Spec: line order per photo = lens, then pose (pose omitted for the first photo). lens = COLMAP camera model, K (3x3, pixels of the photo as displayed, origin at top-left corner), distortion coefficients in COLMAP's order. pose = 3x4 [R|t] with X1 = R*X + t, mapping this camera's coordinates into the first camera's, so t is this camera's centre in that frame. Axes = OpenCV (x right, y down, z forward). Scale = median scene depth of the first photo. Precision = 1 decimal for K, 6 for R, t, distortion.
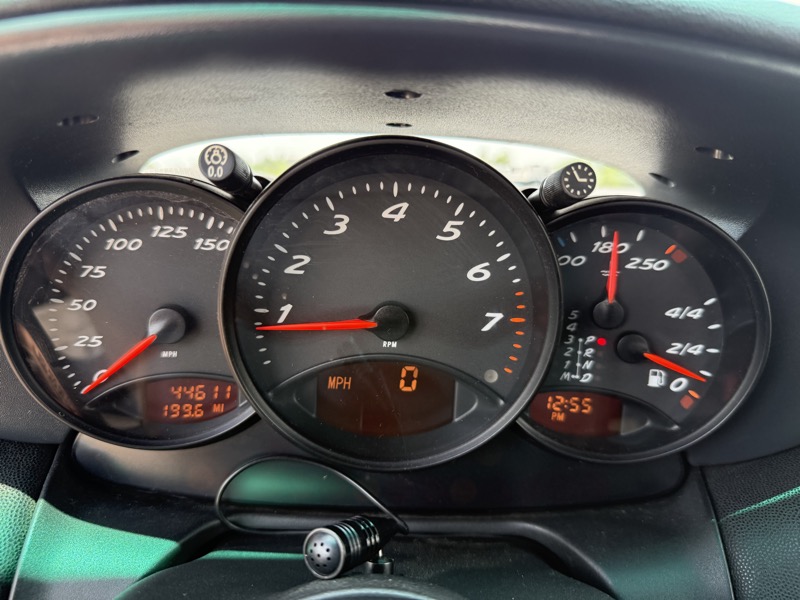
lens RADIAL K [[496.2, 0, 400.0], [0, 496.2, 300.0], [0, 0, 1]] dist [0.056552, -0.000385]
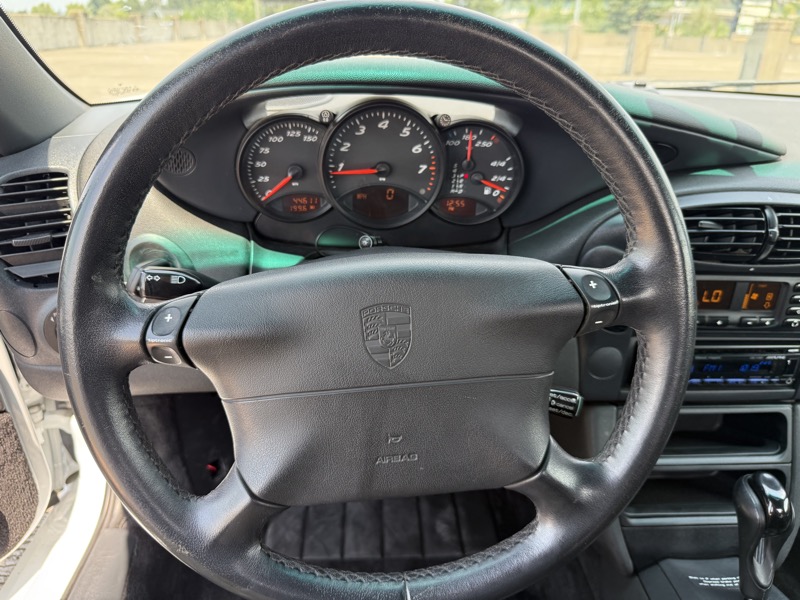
lens RADIAL K [[496.2, 0, 400.0], [0, 496.2, 300.0], [0, 0, 1]] dist [0.056552, -0.000385]
pose [[0.998626, -0.028585, 0.043915, -0.060247], [0.013985, 0.953084, 0.302382, -0.090371], [-0.050498, -0.301353, 0.952175, -1.621375]]
